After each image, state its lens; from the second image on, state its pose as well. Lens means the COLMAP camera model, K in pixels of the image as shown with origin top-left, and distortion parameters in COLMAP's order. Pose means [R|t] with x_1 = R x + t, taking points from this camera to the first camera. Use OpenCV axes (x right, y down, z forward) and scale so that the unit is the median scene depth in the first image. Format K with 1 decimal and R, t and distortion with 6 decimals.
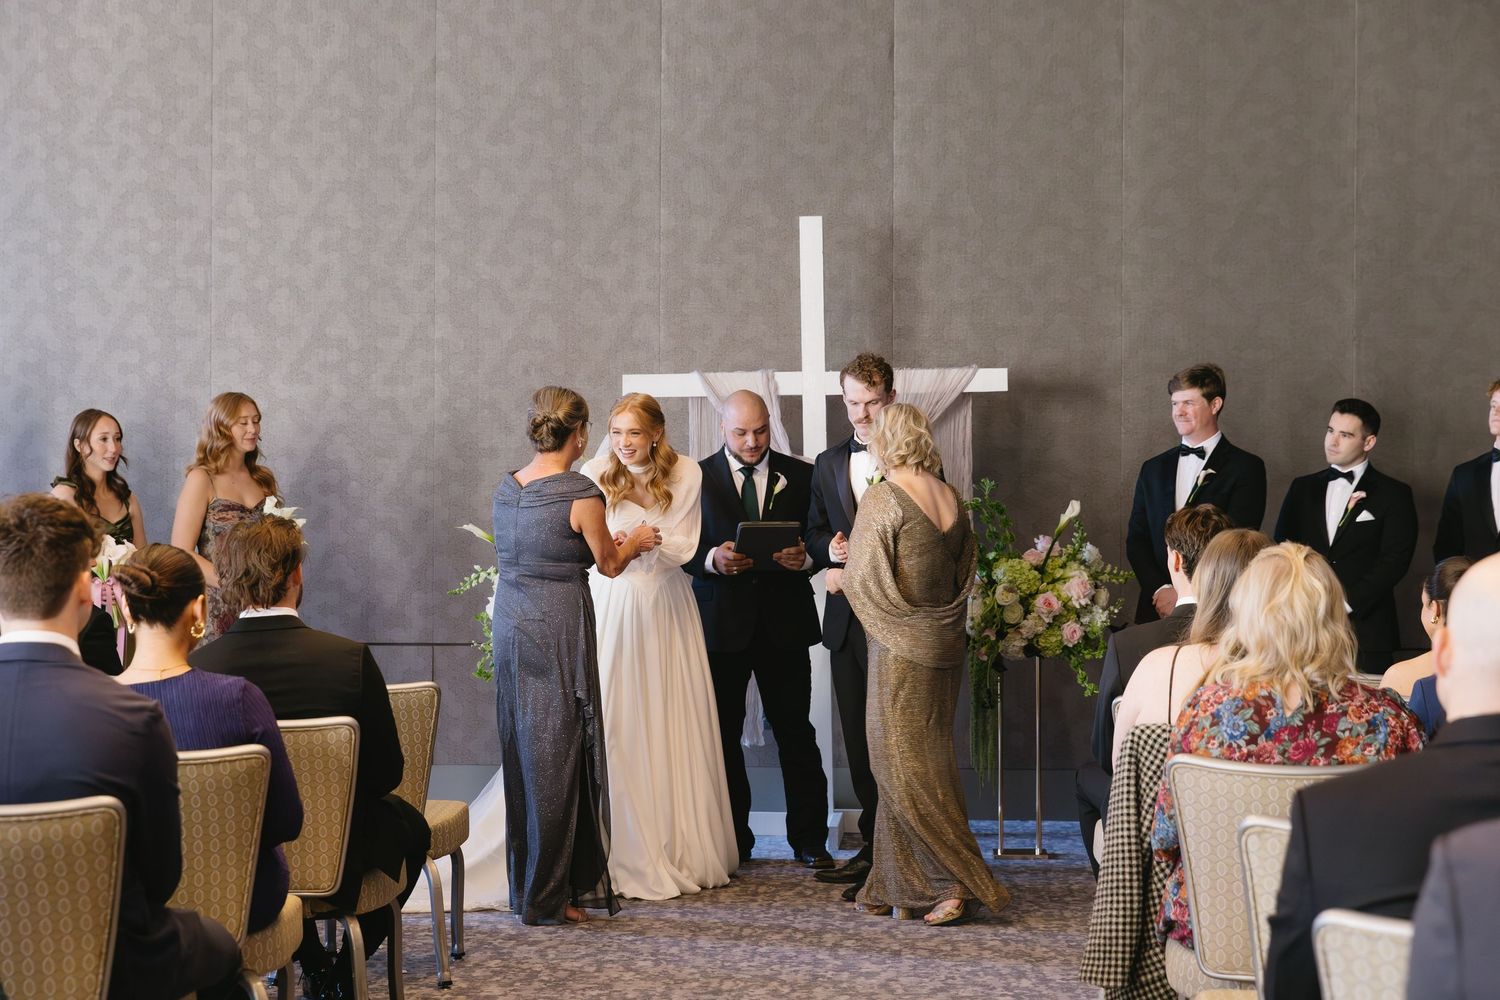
lens RADIAL K [[2945.1, 0, 806.8], [0, 2945.1, 523.7], [0, 0, 1]] dist [0.007610, 0.000000]
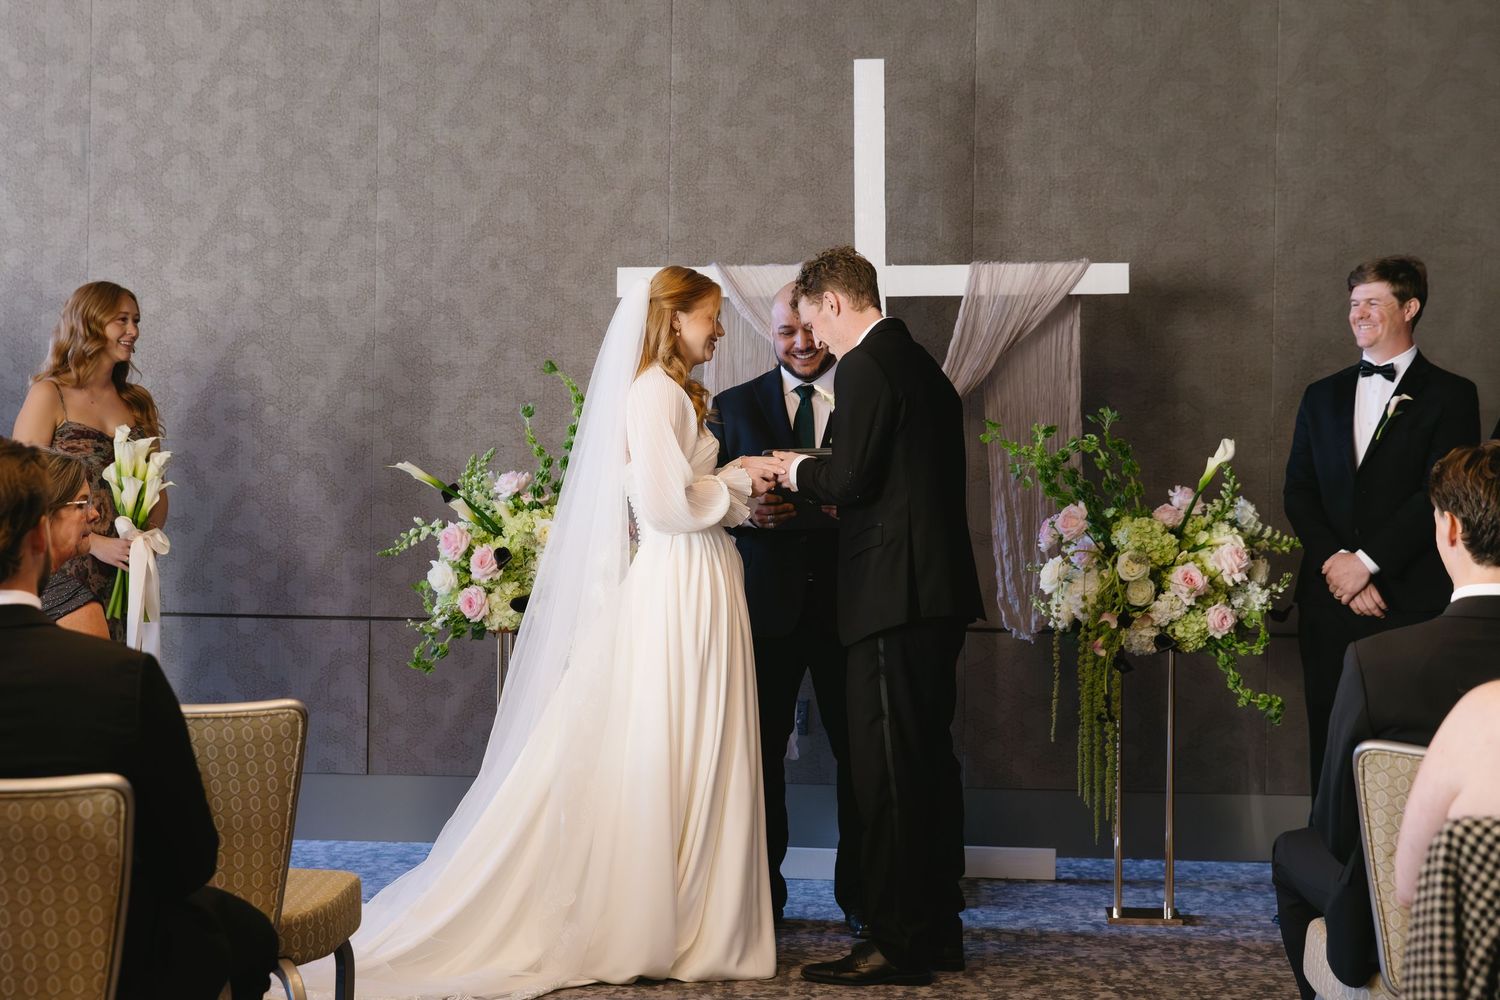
lens RADIAL K [[2714.7, 0, 733.7], [0, 2714.7, 510.2], [0, 0, 1]] dist [-0.004490, 0.000000]
pose [[0.999275, 0.012034, -0.036118, -0.006557], [-0.011534, 0.999835, 0.014020, 0.001608], [0.036281, -0.013594, 0.999249, 0.293745]]
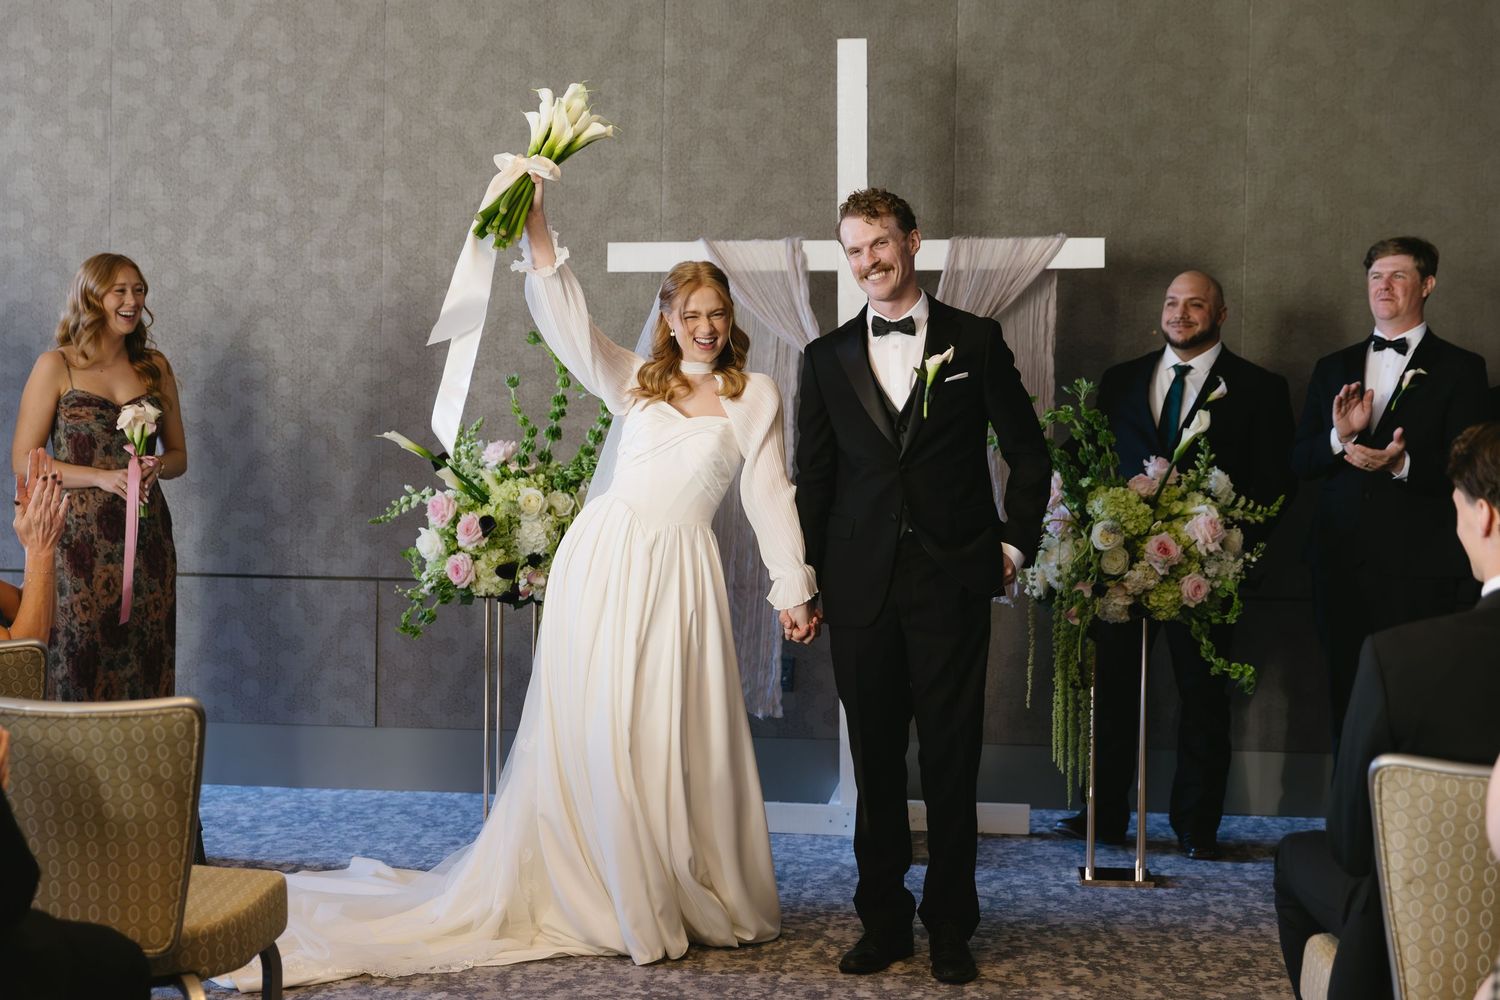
lens RADIAL K [[2112.0, 0, 737.2], [0, 2112.0, 527.8], [0, 0, 1]] dist [-0.001733, 0.000000]
pose [[0.998323, 0.015553, -0.055761, 0.004019], [-0.013037, 0.998893, 0.045199, -0.000726], [0.056403, -0.044397, 0.997421, 0.425226]]
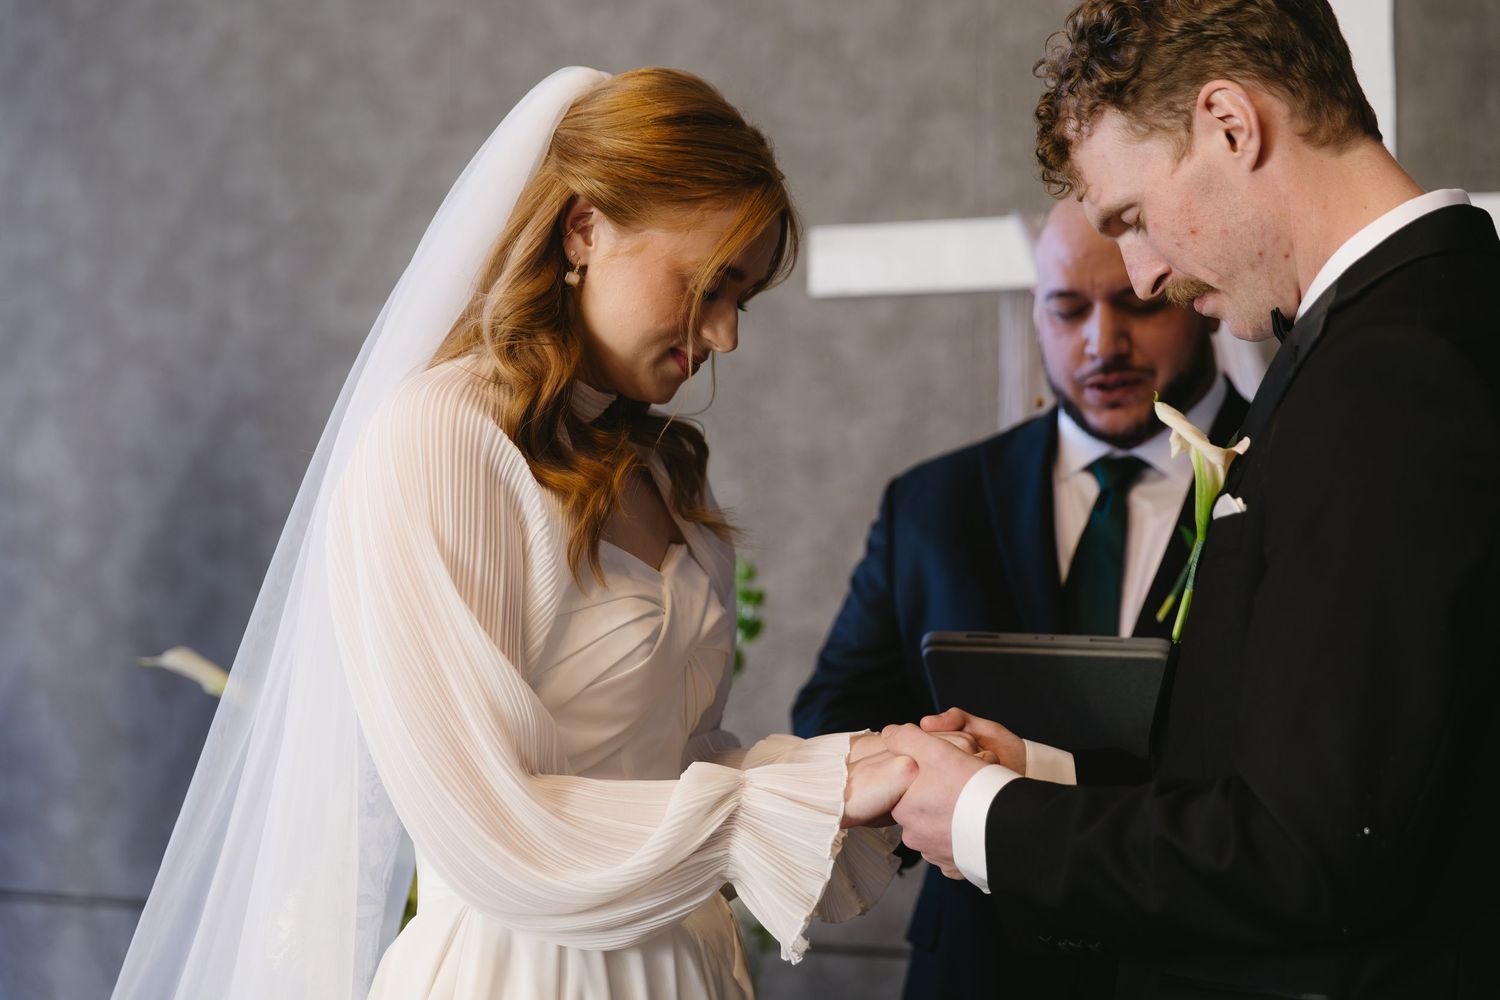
lens RADIAL K [[2434.4, 0, 758.3], [0, 2434.4, 504.0], [0, 0, 1]] dist [0.144988, 0.000000]
pose [[0.958853, -0.005299, -0.283854, 0.015213], [-0.003722, 0.999505, -0.031232, -0.006947], [0.283879, 0.031004, 0.958359, 0.675871]]
